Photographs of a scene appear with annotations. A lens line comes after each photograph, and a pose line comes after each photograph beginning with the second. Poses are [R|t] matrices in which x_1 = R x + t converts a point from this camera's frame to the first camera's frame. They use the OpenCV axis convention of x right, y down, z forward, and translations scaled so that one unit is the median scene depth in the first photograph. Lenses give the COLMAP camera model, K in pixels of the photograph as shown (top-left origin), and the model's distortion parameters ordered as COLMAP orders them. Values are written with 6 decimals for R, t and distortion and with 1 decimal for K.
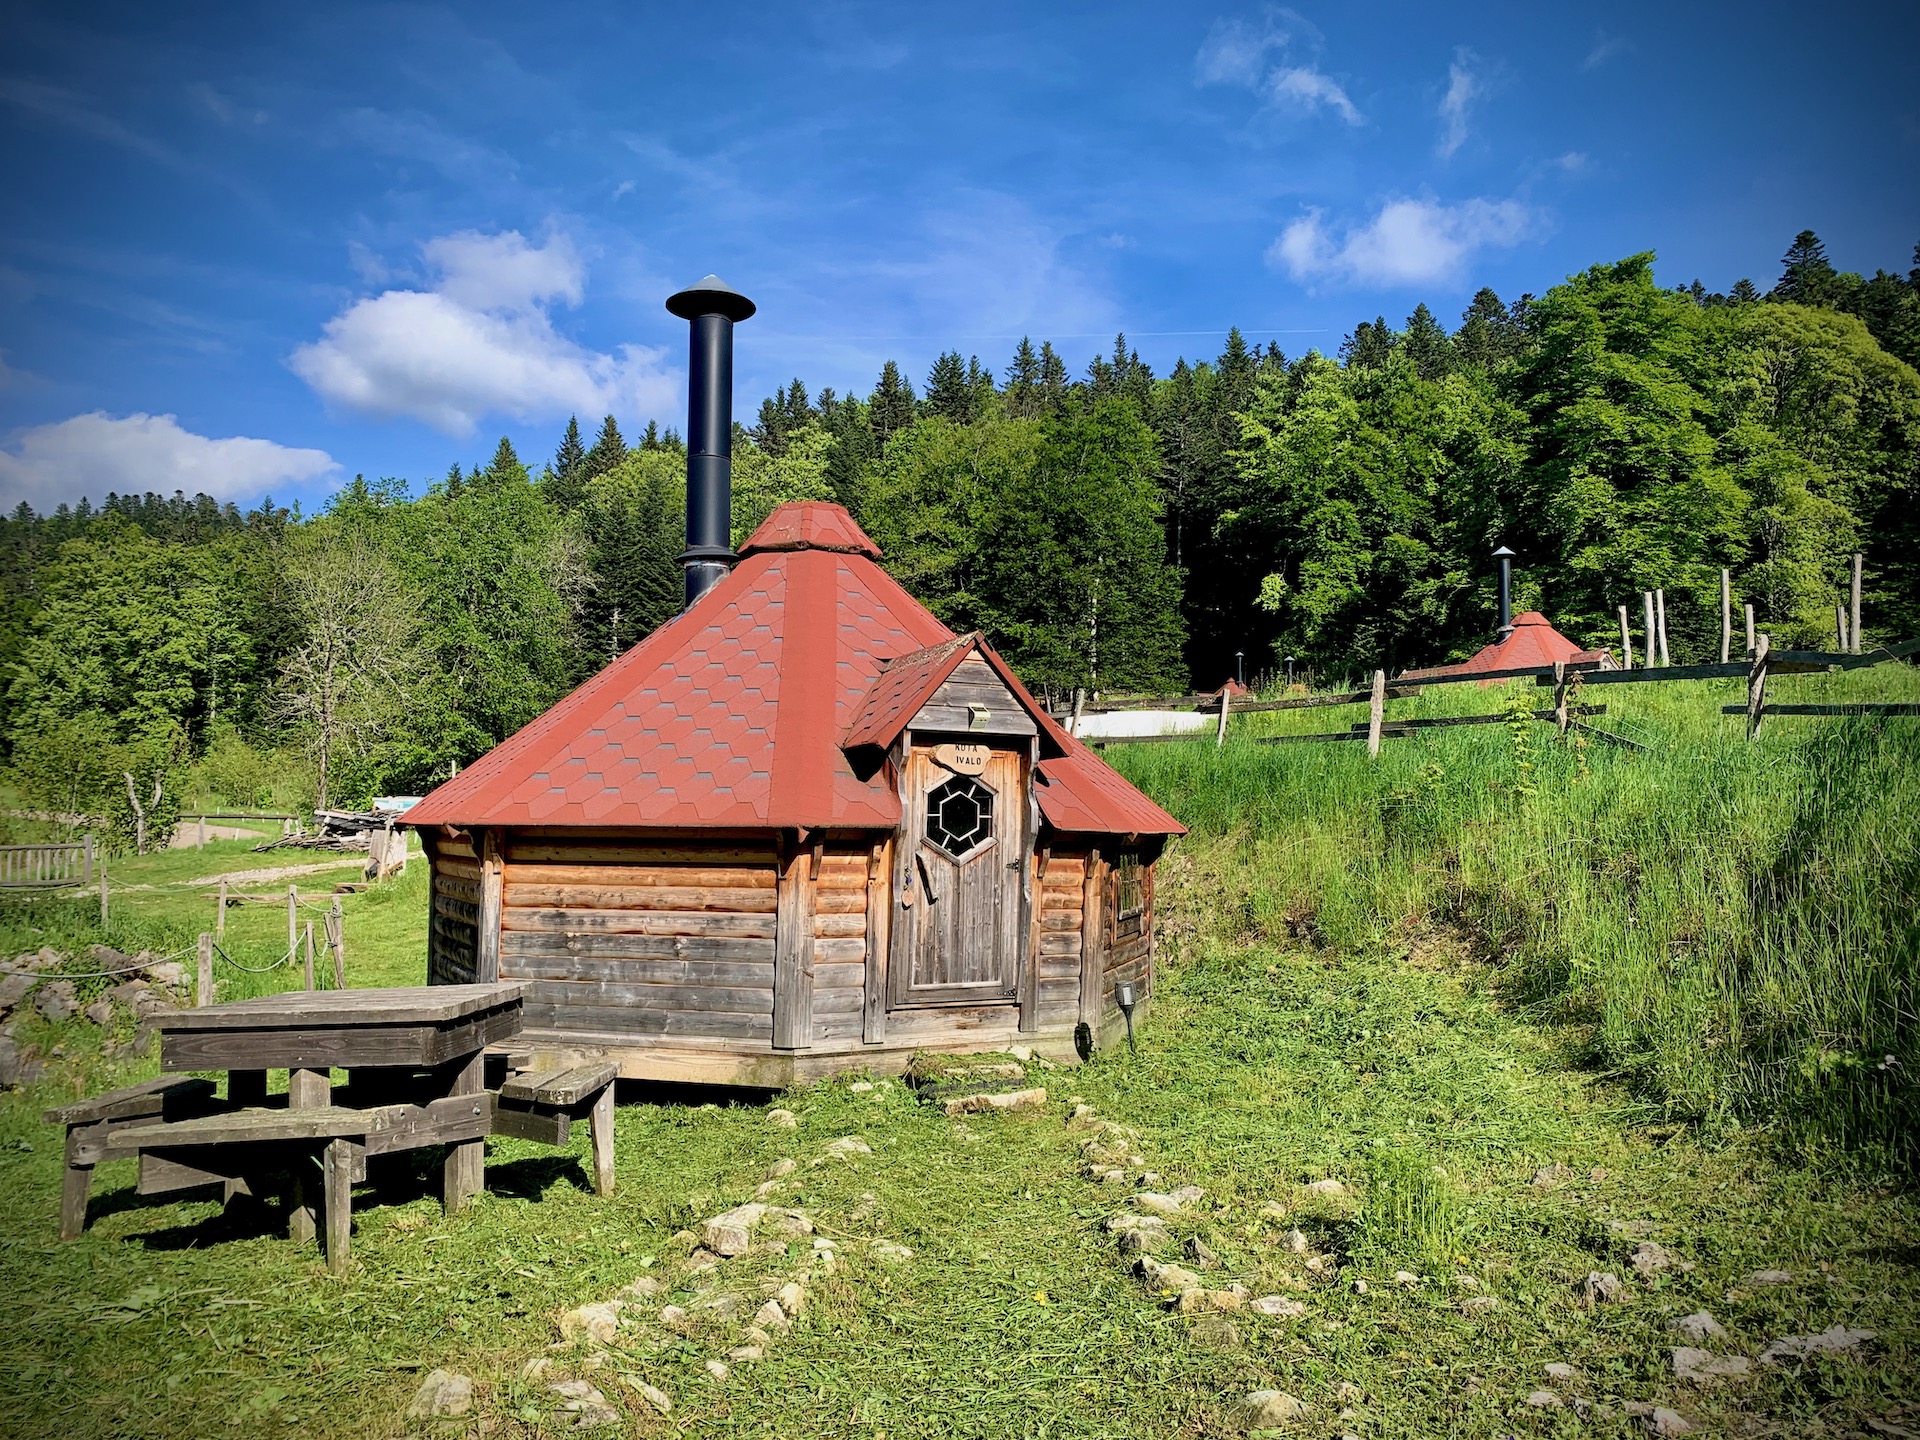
lens RADIAL K [[1467.0, 0, 967.4], [0, 1467.0, 712.1], [0, 0, 1]] dist [0.015046, -0.030740]
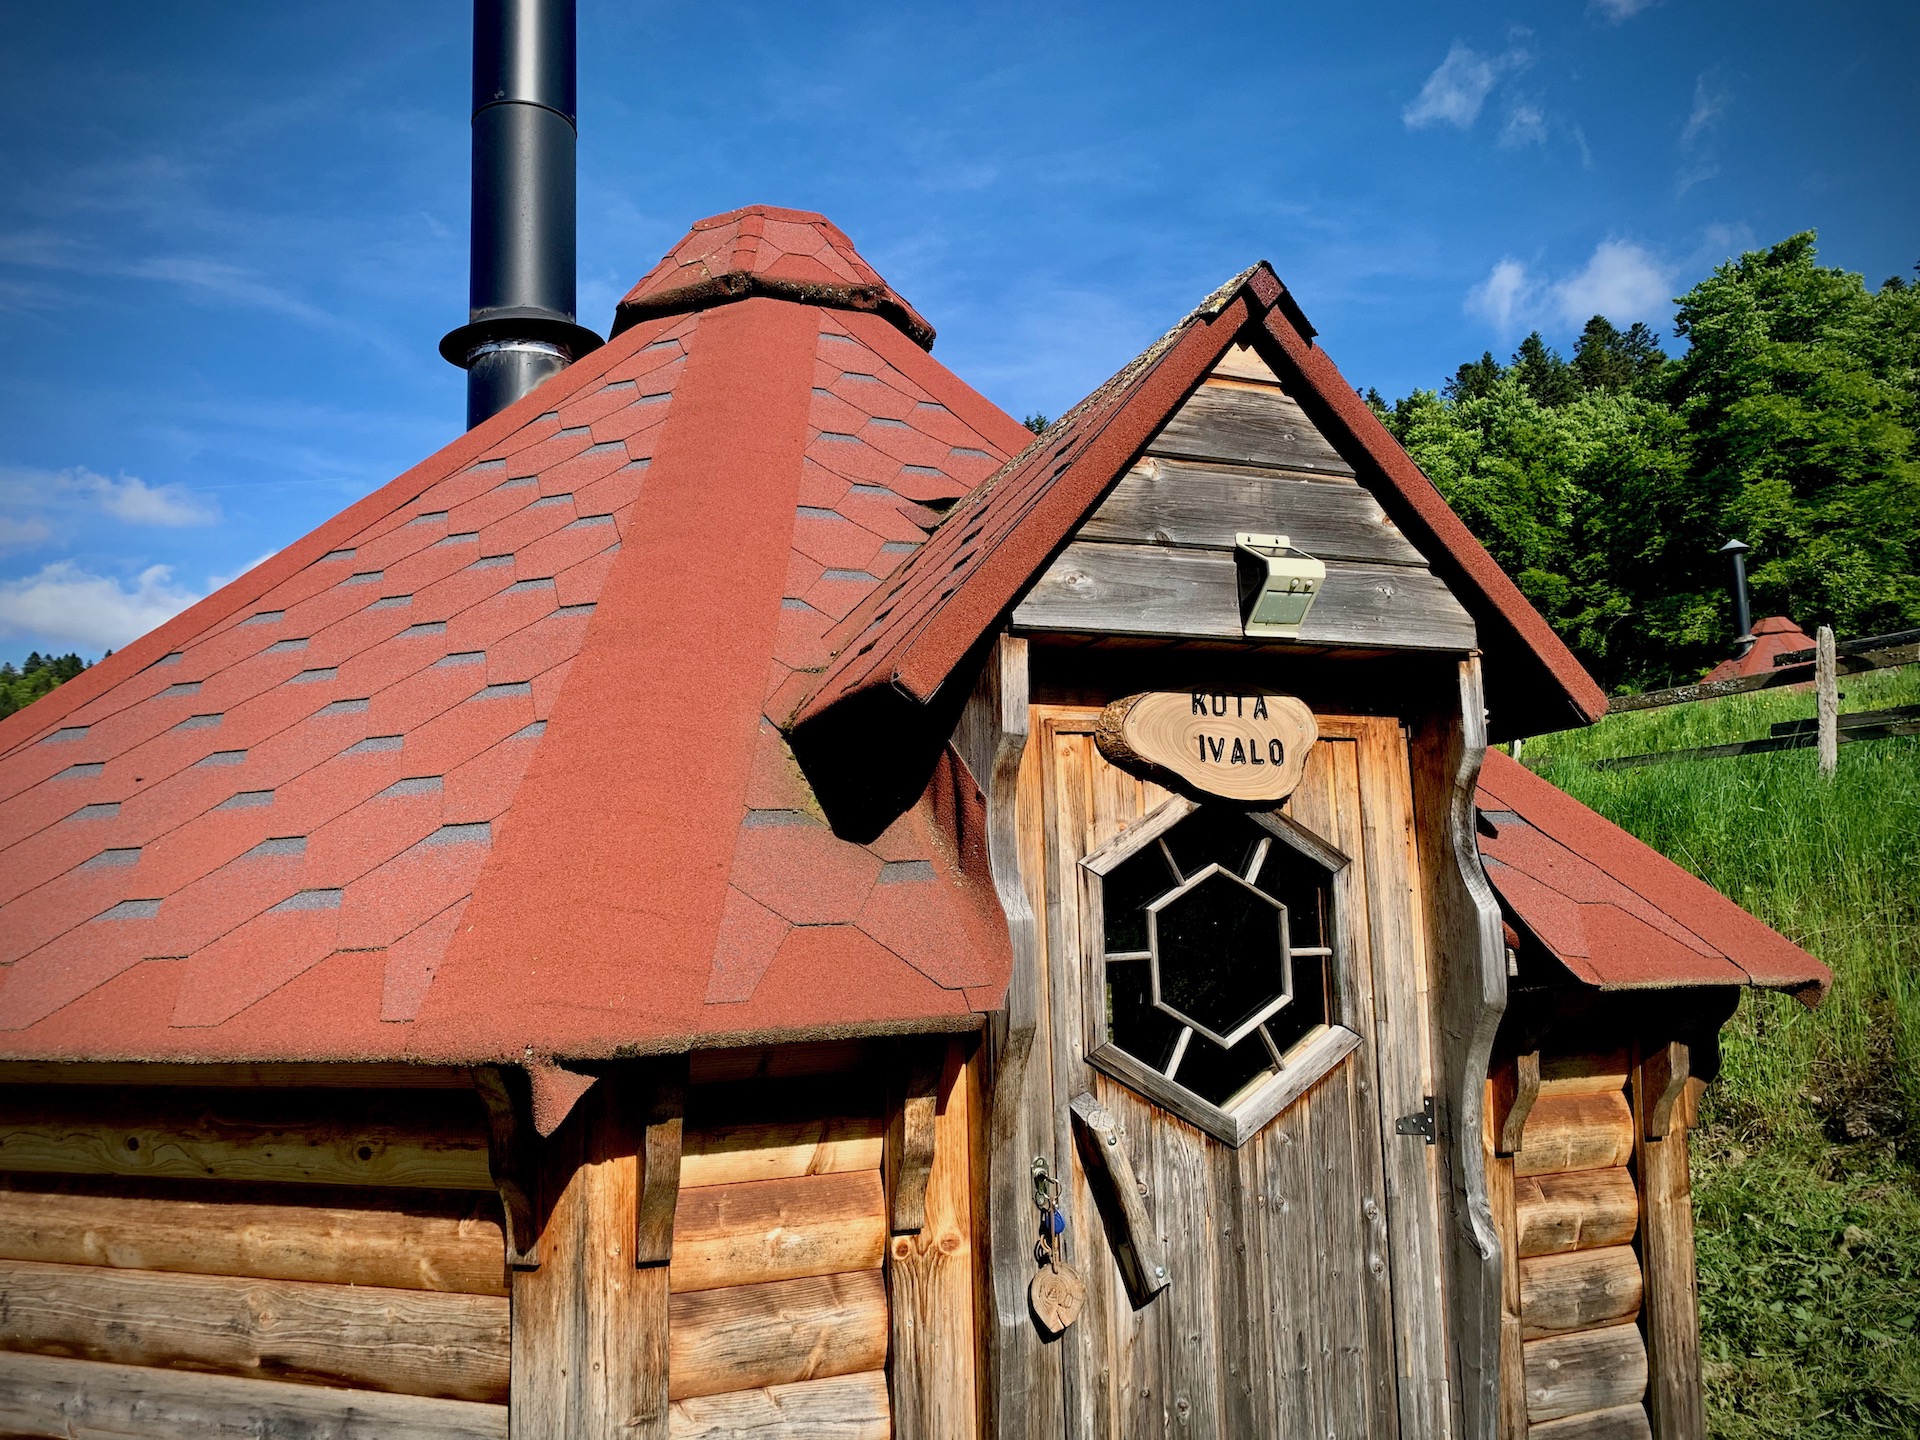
lens RADIAL K [[1467.0, 0, 943.7], [0, 1467.0, 710.5], [0, 0, 1]] dist [0.015046, -0.030740]
pose [[0.995040, -0.055443, -0.082591, -0.031106], [0.050624, 0.996953, -0.059350, 0.038480], [0.085629, 0.054874, 0.994815, 0.706750]]
